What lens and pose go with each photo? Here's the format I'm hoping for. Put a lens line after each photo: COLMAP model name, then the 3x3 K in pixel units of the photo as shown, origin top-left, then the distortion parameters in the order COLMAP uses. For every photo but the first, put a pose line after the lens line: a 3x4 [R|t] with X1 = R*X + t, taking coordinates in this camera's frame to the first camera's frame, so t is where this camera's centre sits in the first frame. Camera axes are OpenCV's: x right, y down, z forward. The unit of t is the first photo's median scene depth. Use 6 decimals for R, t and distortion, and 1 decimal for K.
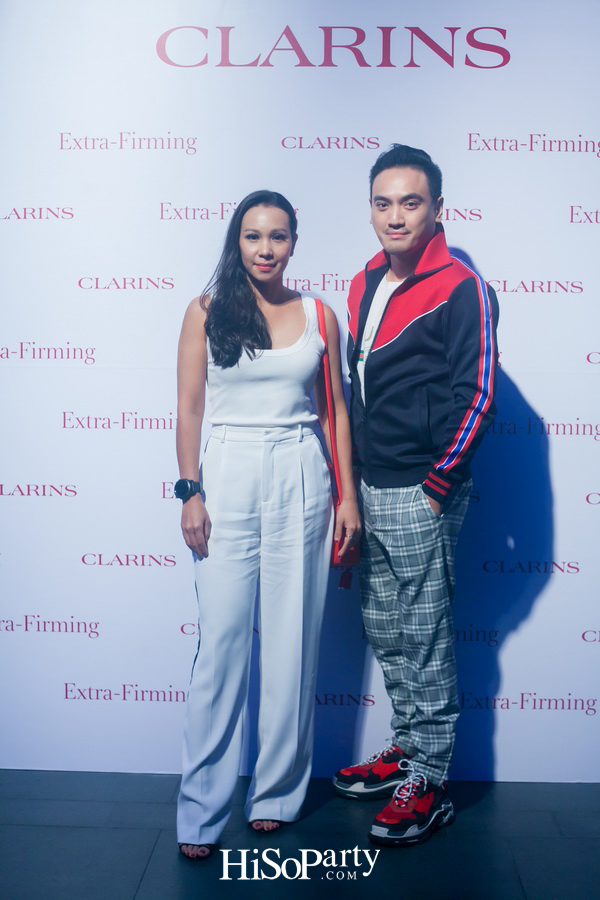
lens RADIAL K [[1486.0, 0, 296.1], [0, 1486.0, 457.0], [0, 0, 1]] dist [-0.133187, 0.000000]
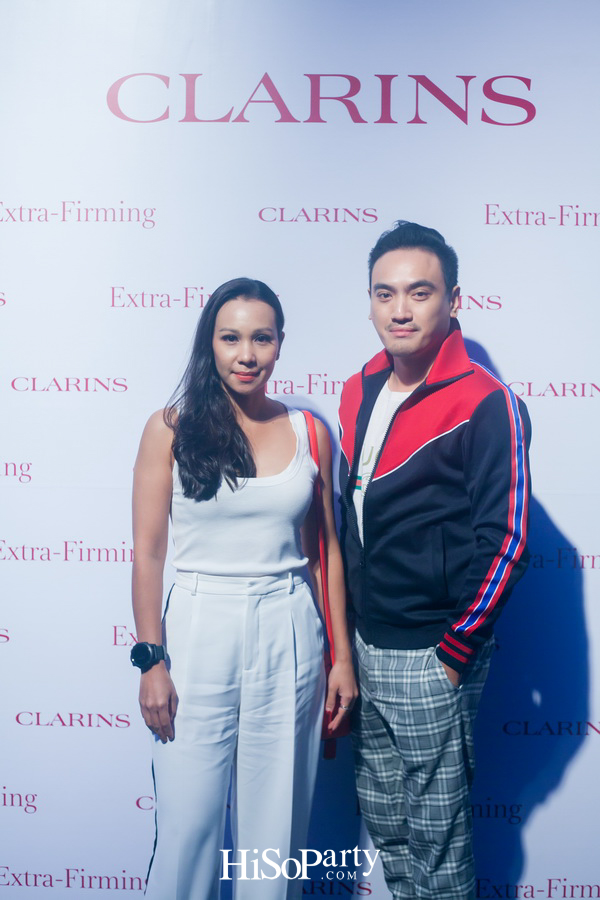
lens RADIAL K [[1486.0, 0, 299.0], [0, 1486.0, 455.5], [0, 0, 1]] dist [-0.133187, 0.000000]
pose [[0.999797, 0.000213, 0.020169, -0.003959], [0.000455, 0.999452, -0.033093, -0.051778], [-0.020165, 0.033095, 0.999249, 0.181195]]
